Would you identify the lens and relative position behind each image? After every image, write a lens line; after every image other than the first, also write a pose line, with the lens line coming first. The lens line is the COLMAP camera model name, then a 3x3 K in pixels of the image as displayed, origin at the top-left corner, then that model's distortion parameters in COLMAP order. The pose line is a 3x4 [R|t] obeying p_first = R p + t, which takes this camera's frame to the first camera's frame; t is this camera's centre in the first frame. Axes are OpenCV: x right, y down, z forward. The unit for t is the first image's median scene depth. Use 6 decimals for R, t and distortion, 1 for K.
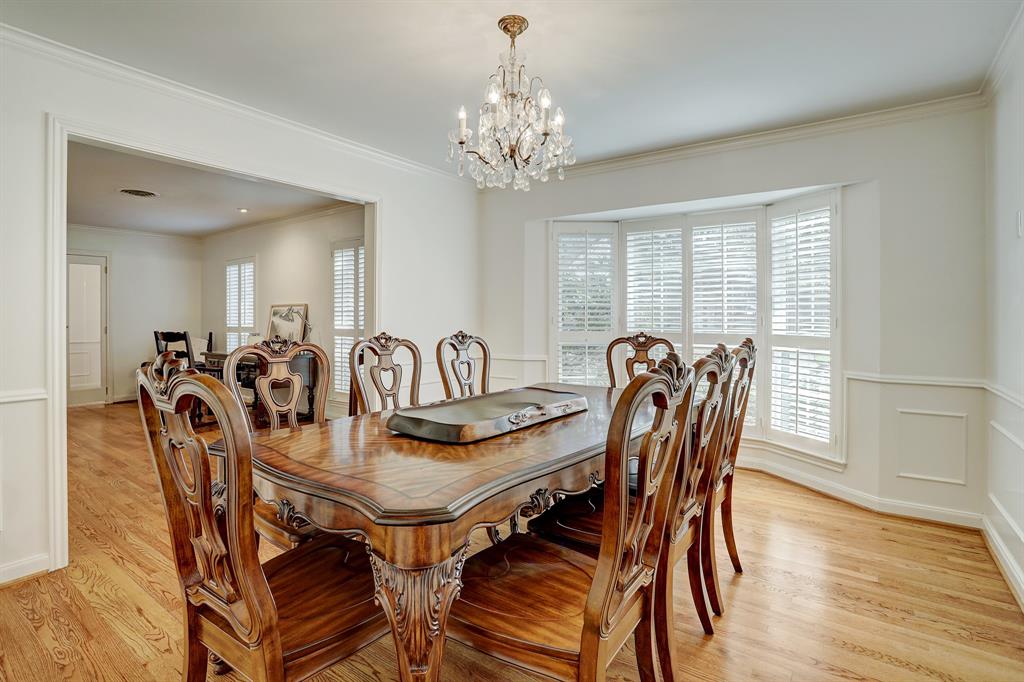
lens RADIAL K [[500.6, 0, 511.8], [0, 500.6, 331.7], [0, 0, 1]] dist [-0.075870, 0.029540]
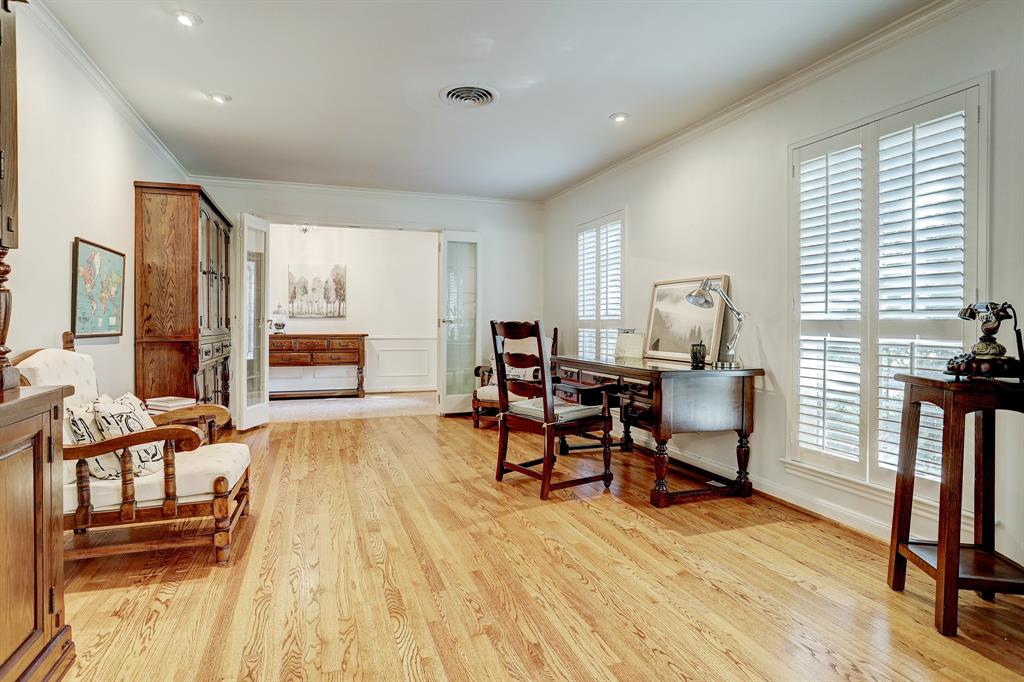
lens RADIAL K [[524.4, 0, 510.8], [0, 524.4, 331.5], [0, 0, 1]] dist [-0.001696, -0.000045]
pose [[0.831819, 0.012766, -0.554900, -0.261873], [-0.018065, 0.999829, -0.004078, 0.011053], [0.554753, 0.013416, 0.831907, 0.346616]]
